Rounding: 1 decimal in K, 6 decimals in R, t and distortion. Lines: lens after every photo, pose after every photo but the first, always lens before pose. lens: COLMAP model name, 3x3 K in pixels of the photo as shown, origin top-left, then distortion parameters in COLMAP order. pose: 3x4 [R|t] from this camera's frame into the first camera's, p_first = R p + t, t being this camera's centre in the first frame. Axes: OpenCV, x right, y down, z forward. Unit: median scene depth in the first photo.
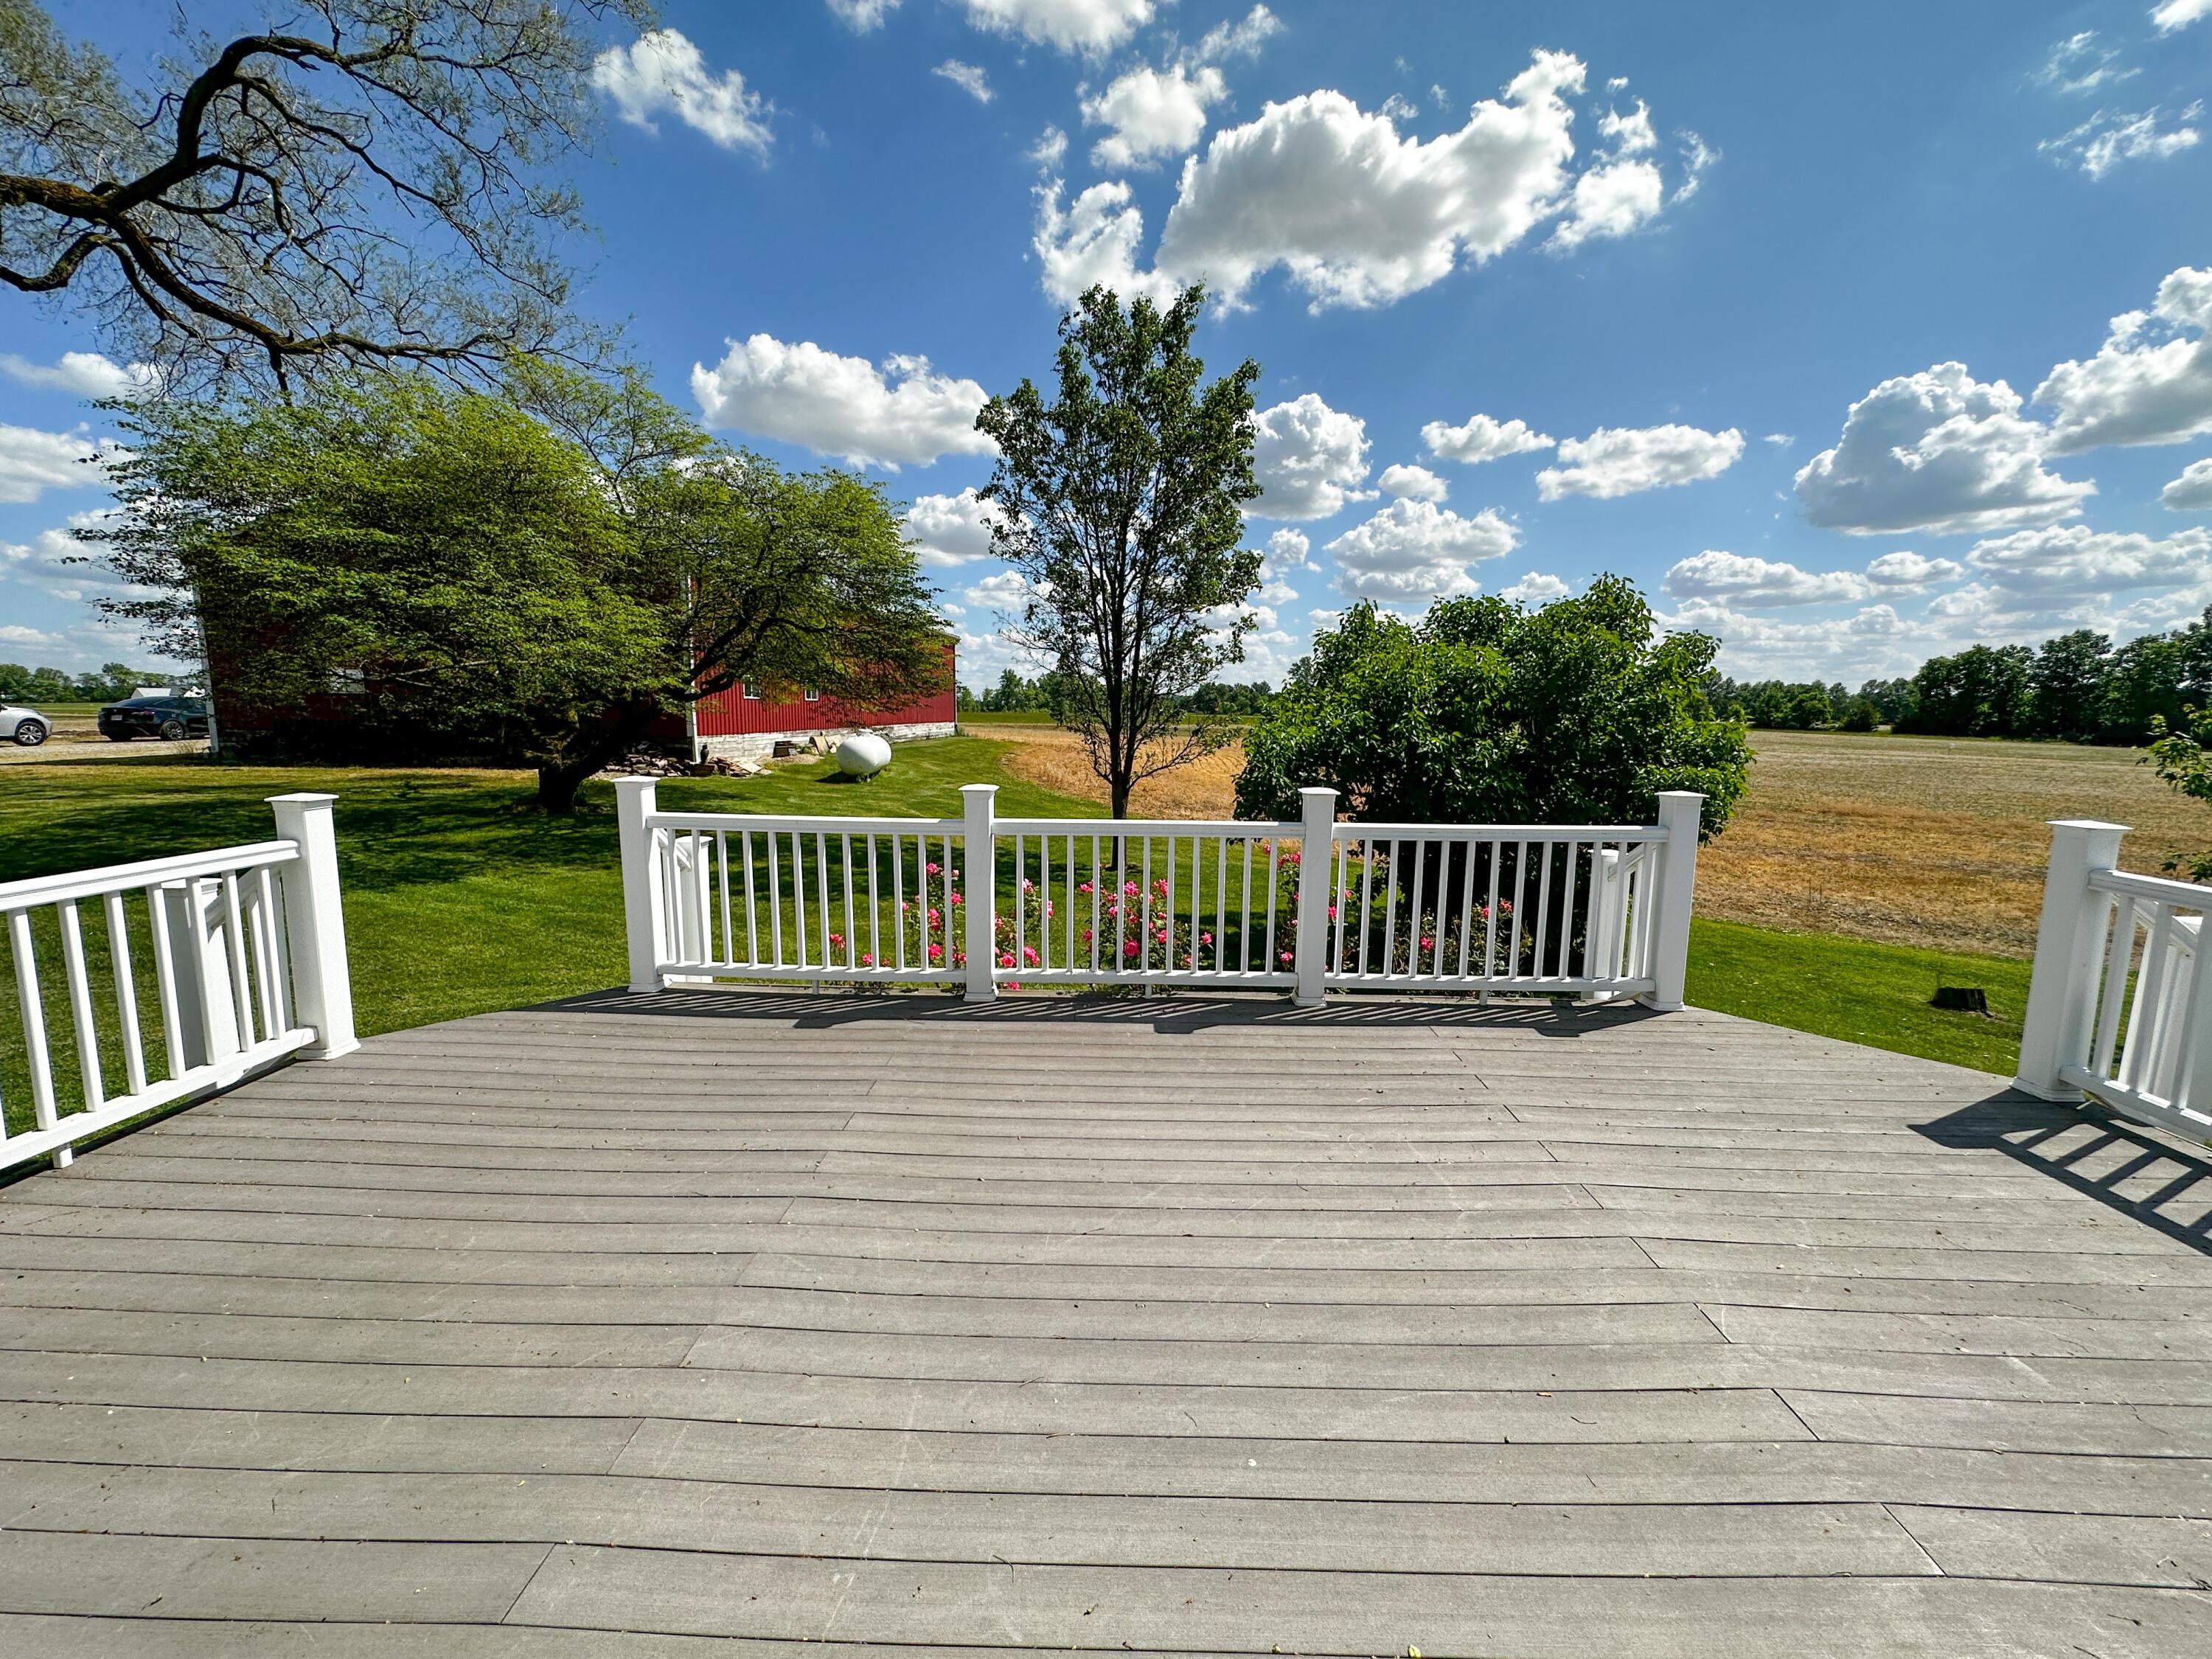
lens RADIAL K [[882.7, 0, 1094.0], [0, 882.7, 831.1], [0, 0, 1]] dist [-0.007444, 0.000696]
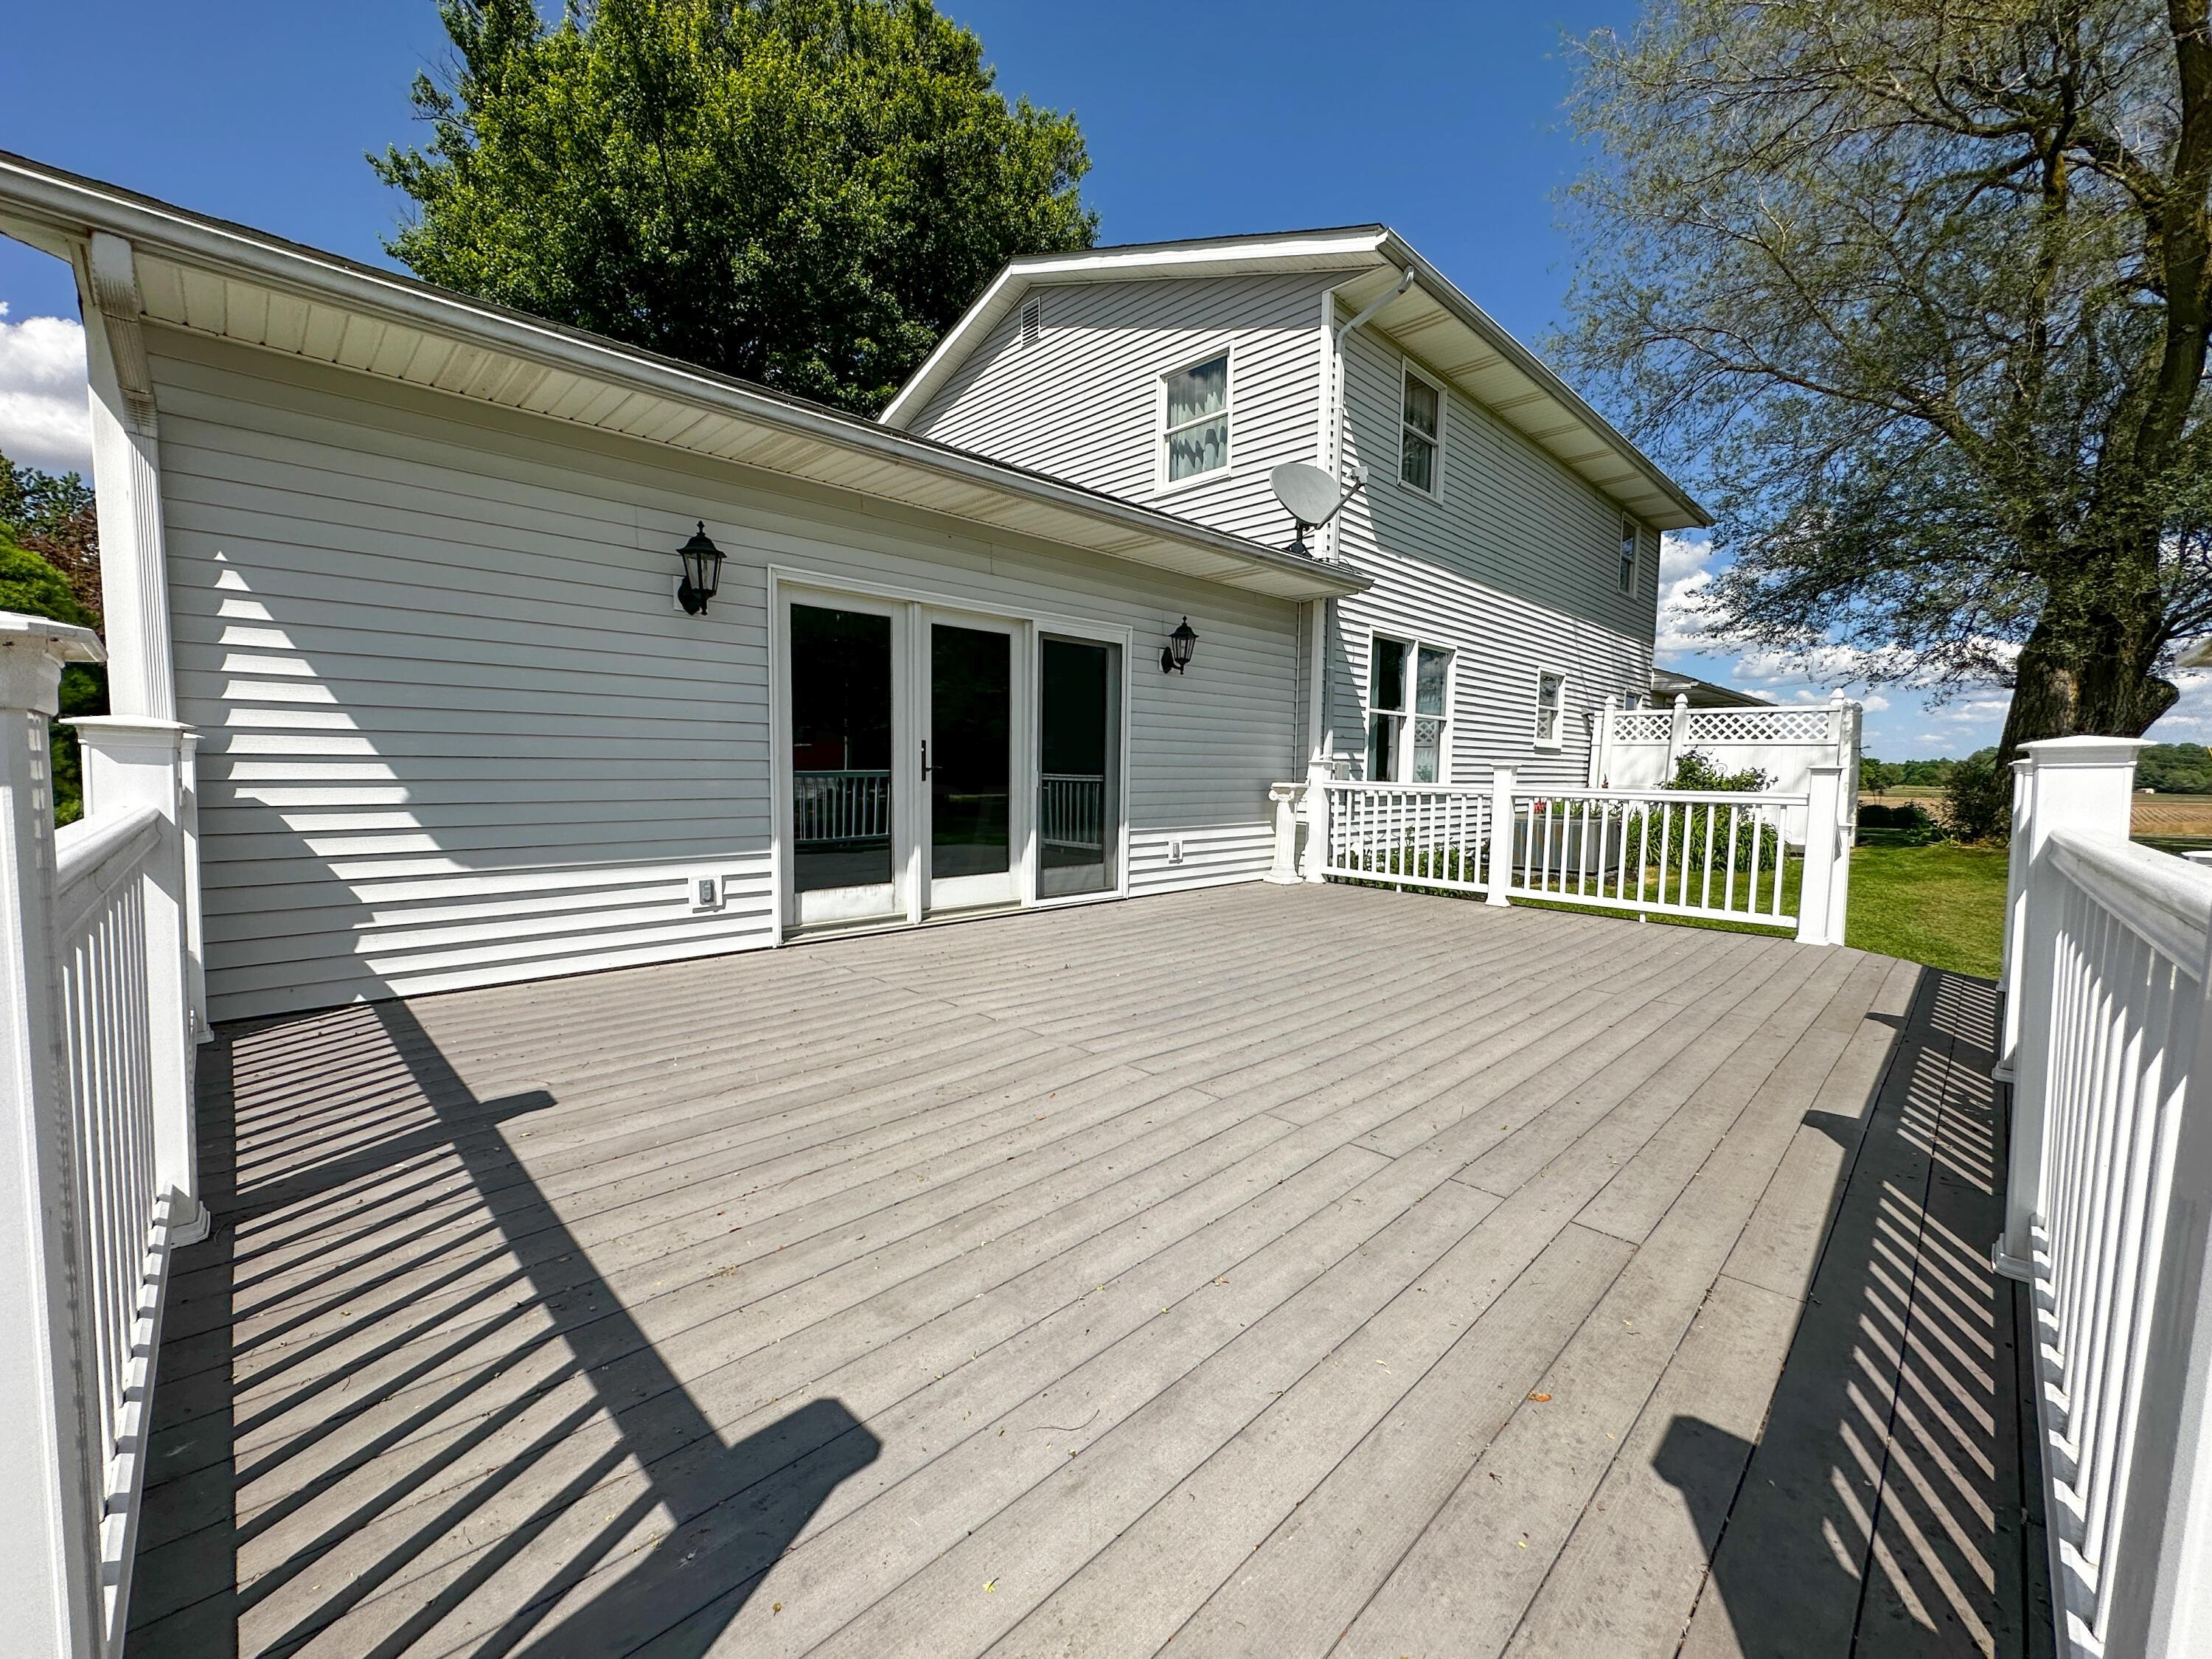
lens RADIAL K [[882.7, 0, 1107.2], [0, 882.7, 822.0], [0, 0, 1]] dist [-0.007444, 0.000696]
pose [[-0.698729, 0.019897, -0.715110, 0.443947], [-0.123349, 0.981291, 0.147827, -0.007891], [0.704672, 0.191499, -0.683202, 0.503097]]
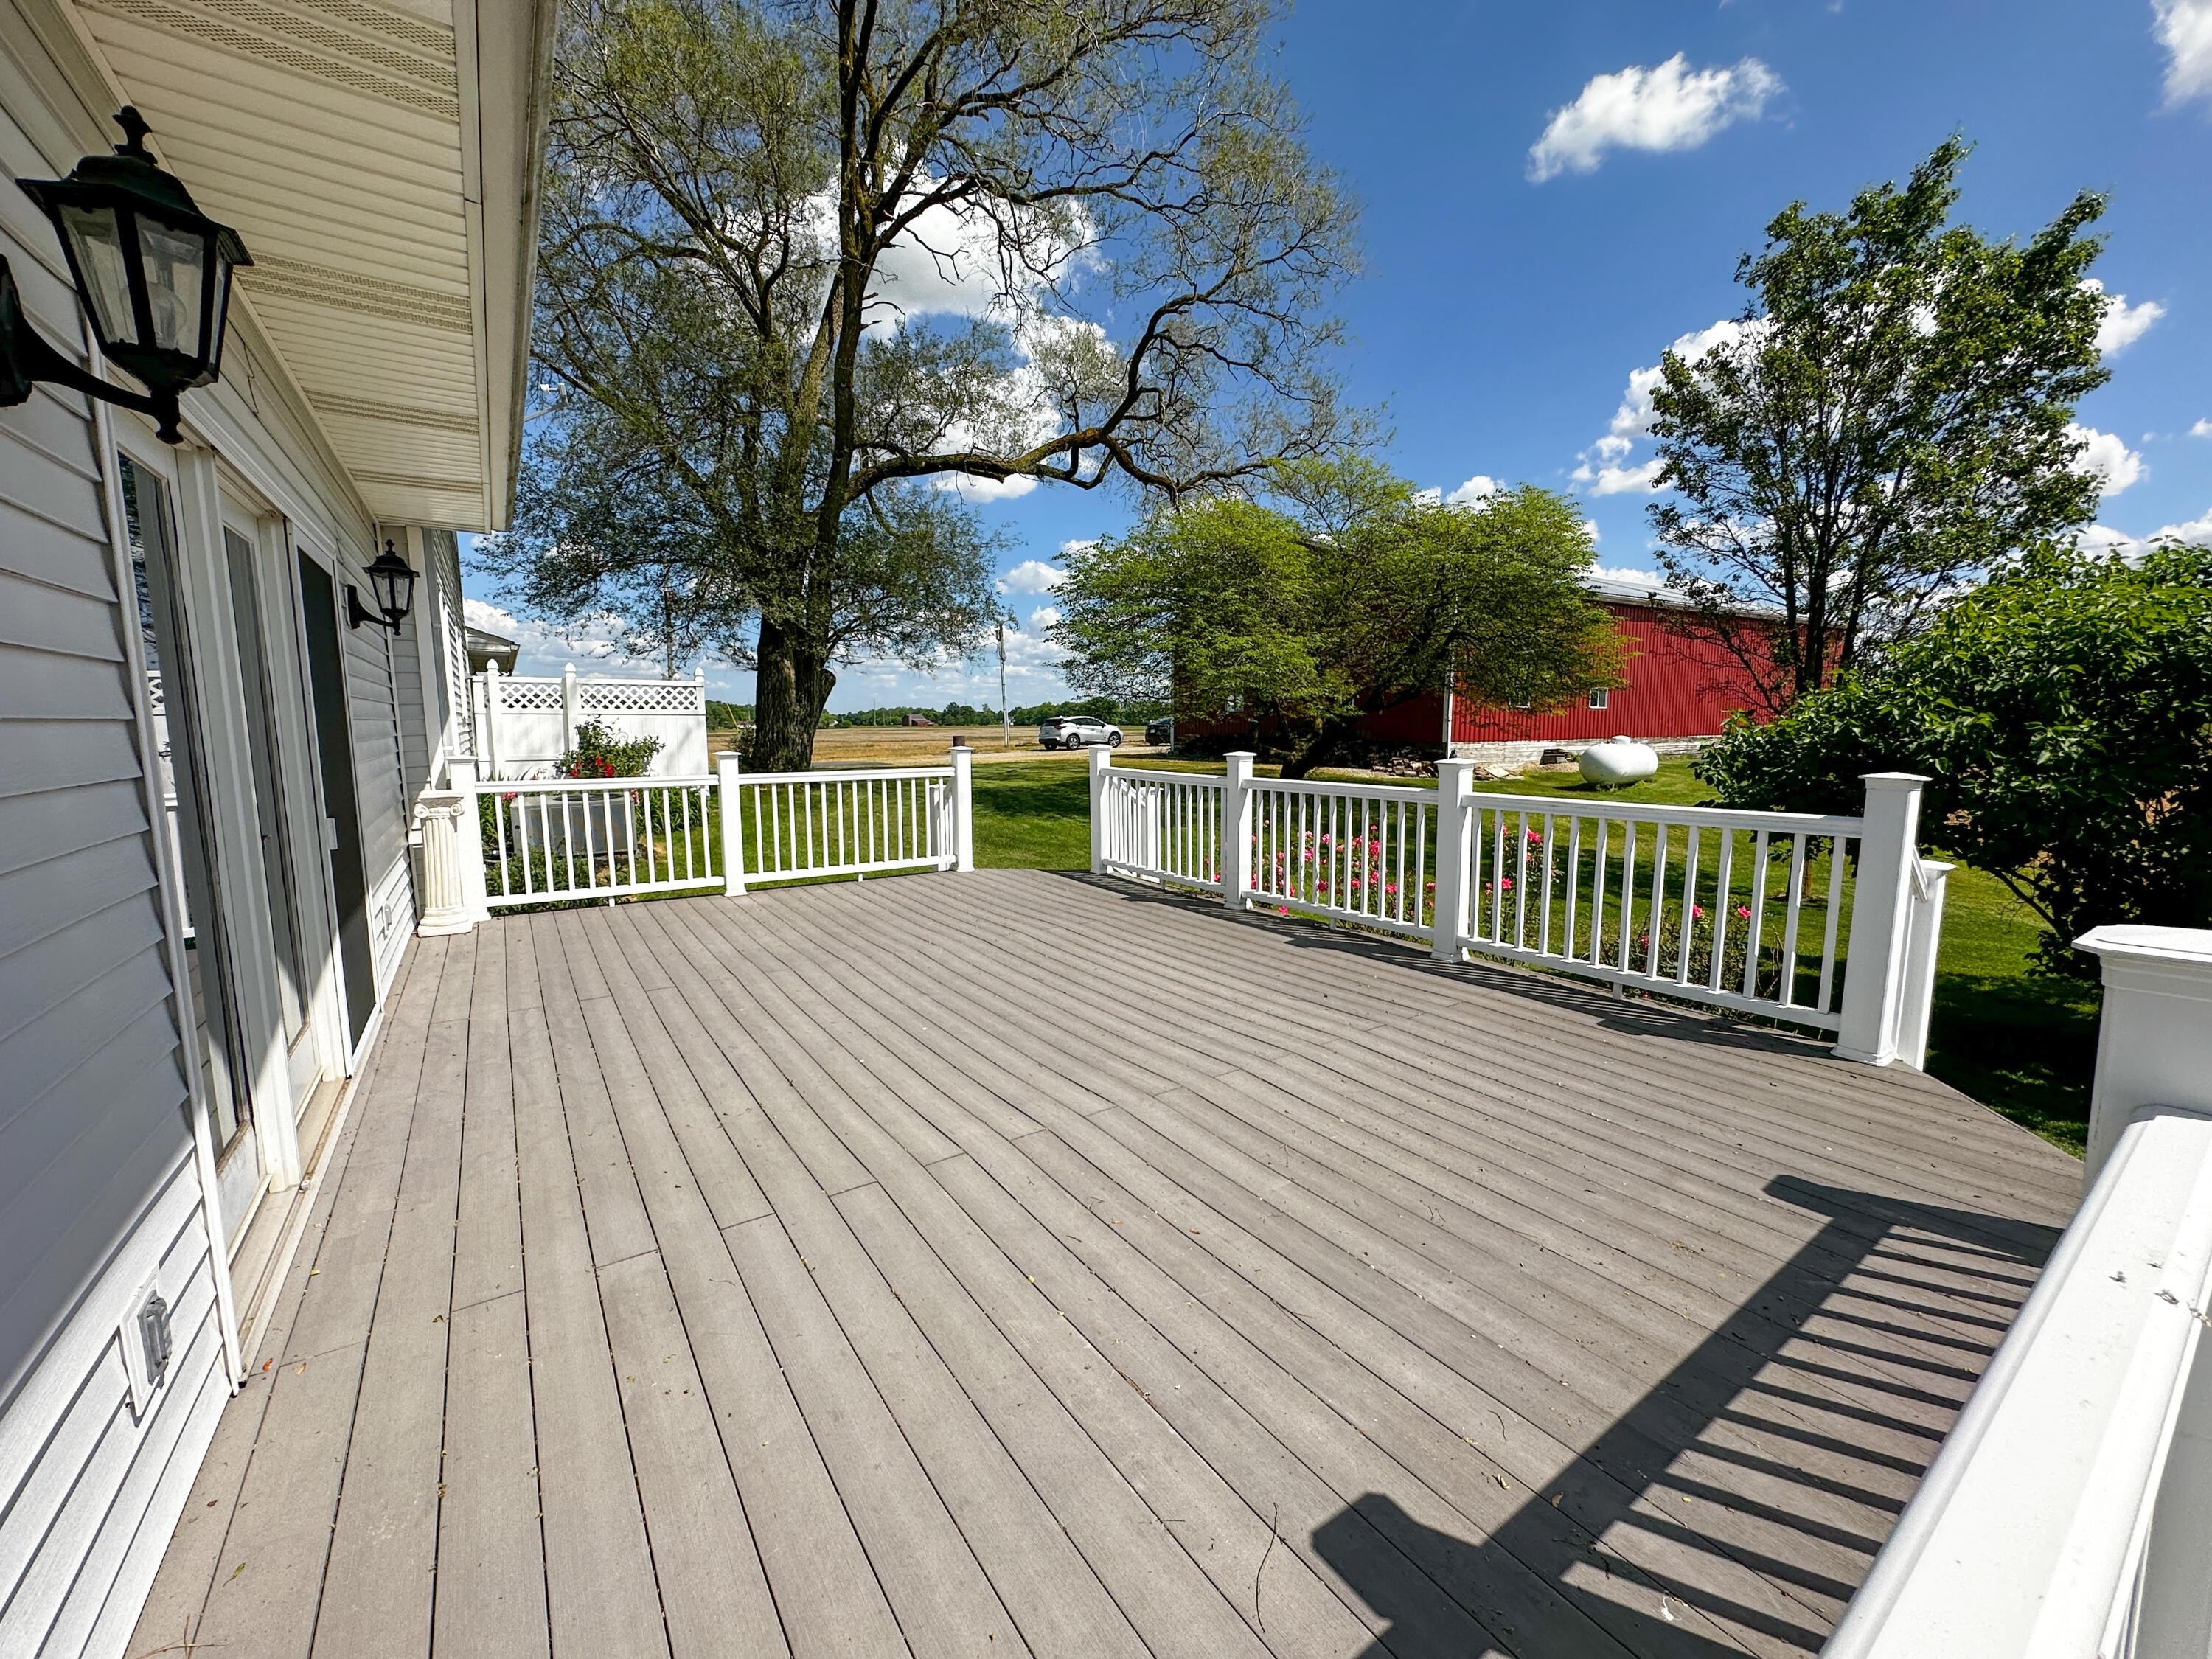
lens RADIAL K [[882.7, 0, 1103.6], [0, 882.7, 832.9], [0, 0, 1]] dist [-0.007444, 0.000696]
pose [[0.581754, 0.086629, -0.808738, 0.462157], [-0.099553, 0.994420, 0.034907, 0.024273], [0.807249, 0.060206, 0.587132, 0.006785]]
